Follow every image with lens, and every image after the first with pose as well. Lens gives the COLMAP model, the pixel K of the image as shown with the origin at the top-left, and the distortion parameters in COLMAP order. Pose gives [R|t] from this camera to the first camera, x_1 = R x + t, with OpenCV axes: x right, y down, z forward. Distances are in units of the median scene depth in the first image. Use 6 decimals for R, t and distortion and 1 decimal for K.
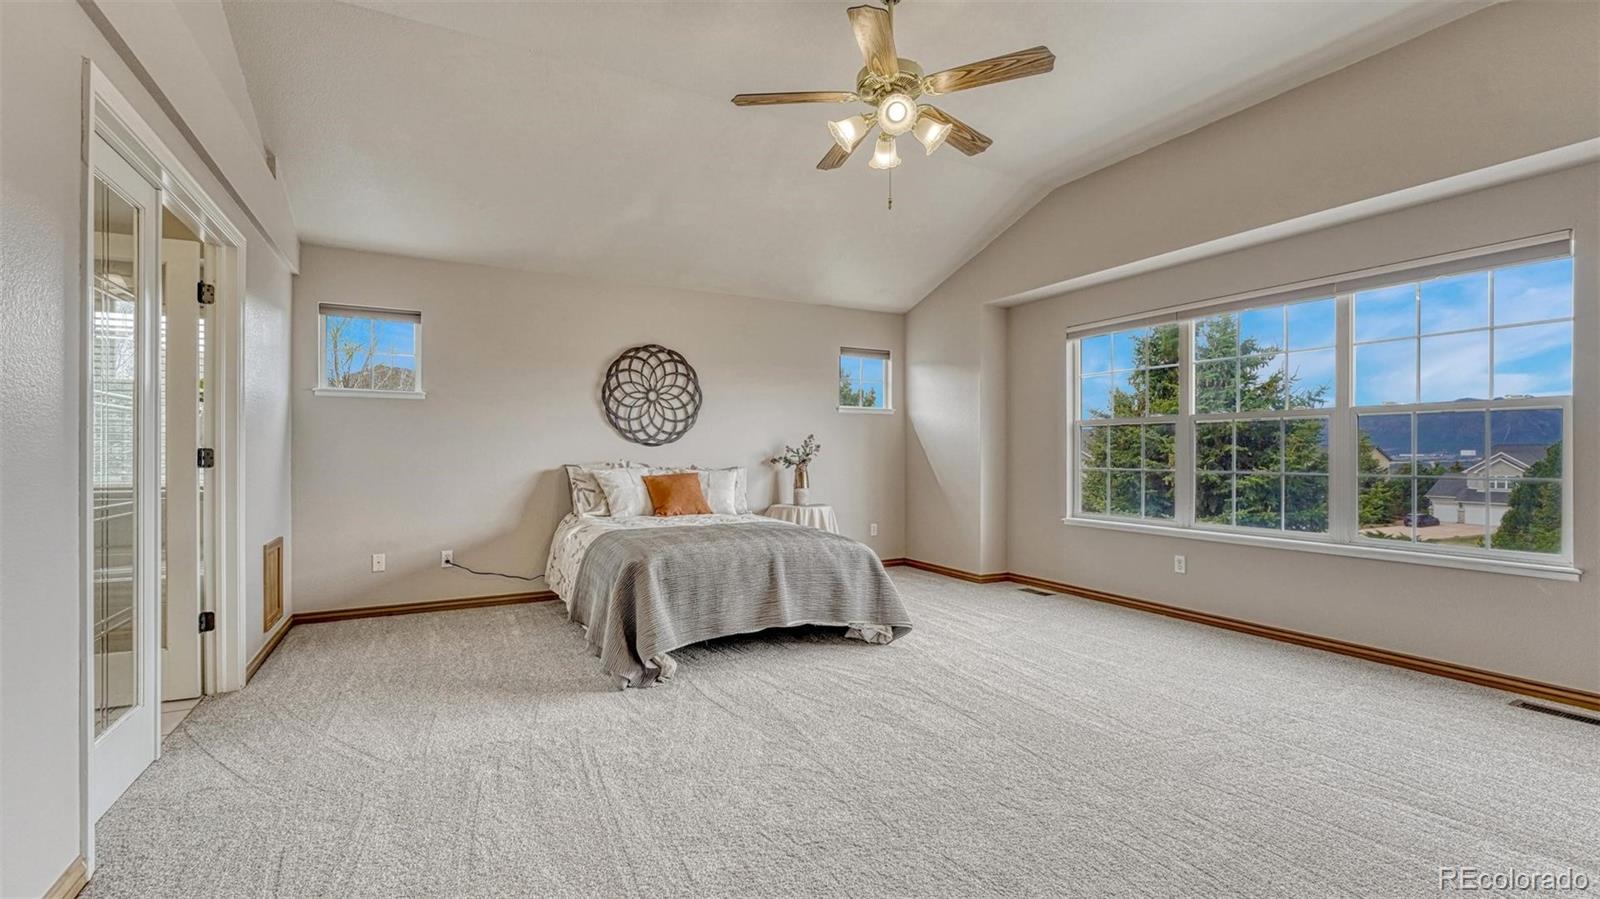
lens RADIAL K [[656.0, 0, 809.2], [0, 656.0, 452.3], [0, 0, 1]] dist [-0.010506, 0.001807]
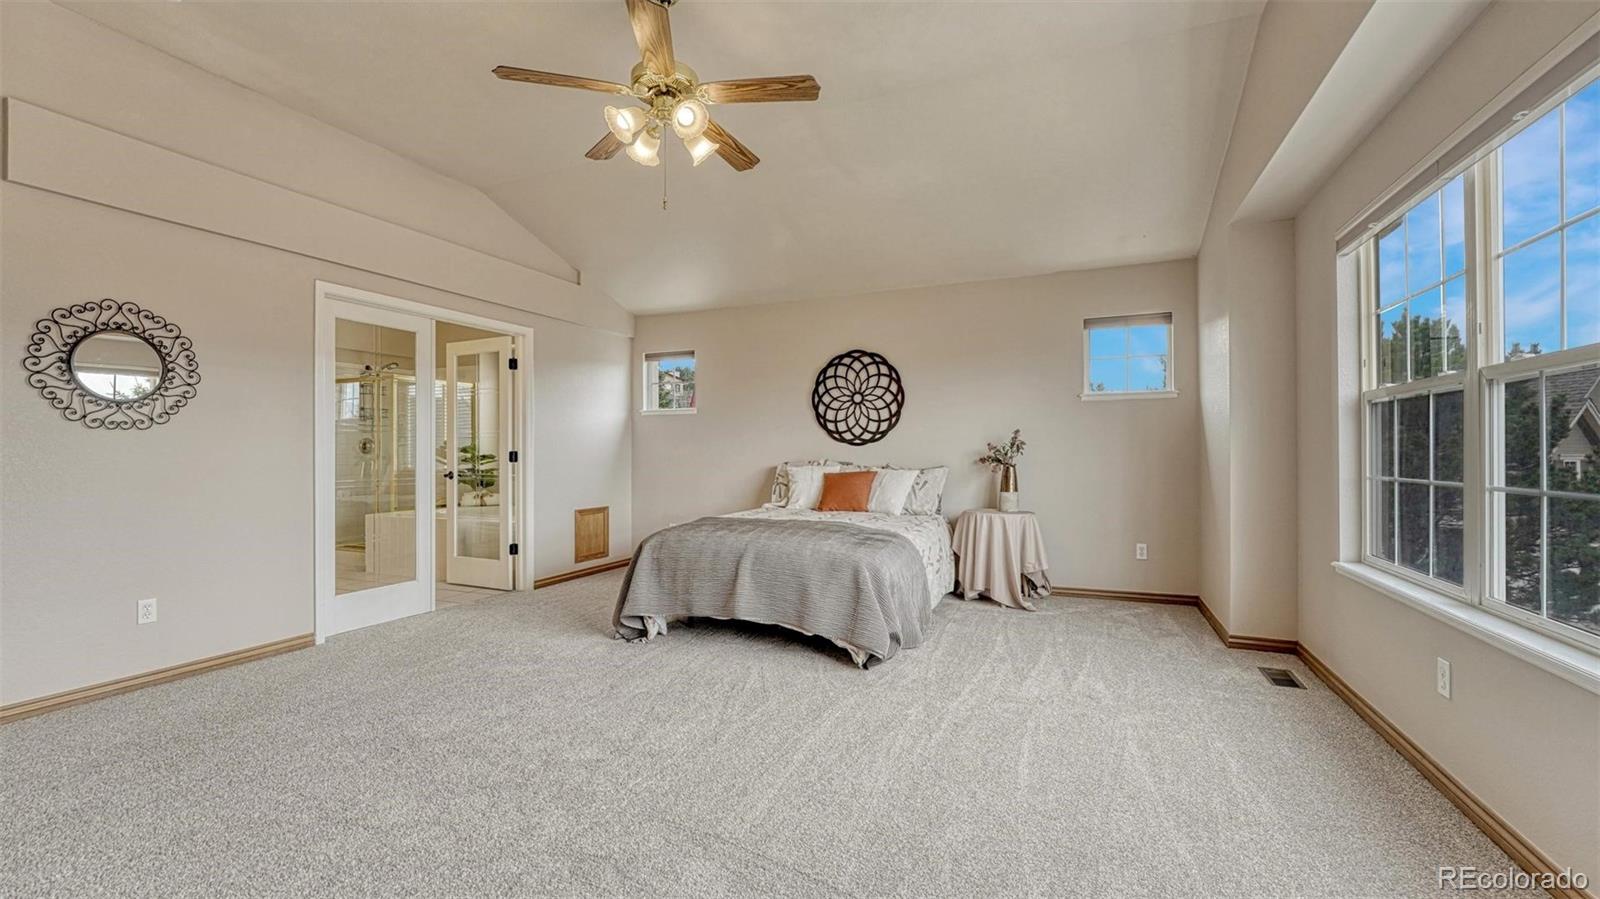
lens RADIAL K [[656.0, 0, 845.2], [0, 656.0, 448.0], [0, 0, 1]] dist [-0.010506, 0.001807]
pose [[0.640297, -0.008780, -0.768077, 0.568548], [0.005734, 0.999961, -0.006651, 0.001583], [0.768106, -0.000145, 0.640323, 0.306409]]
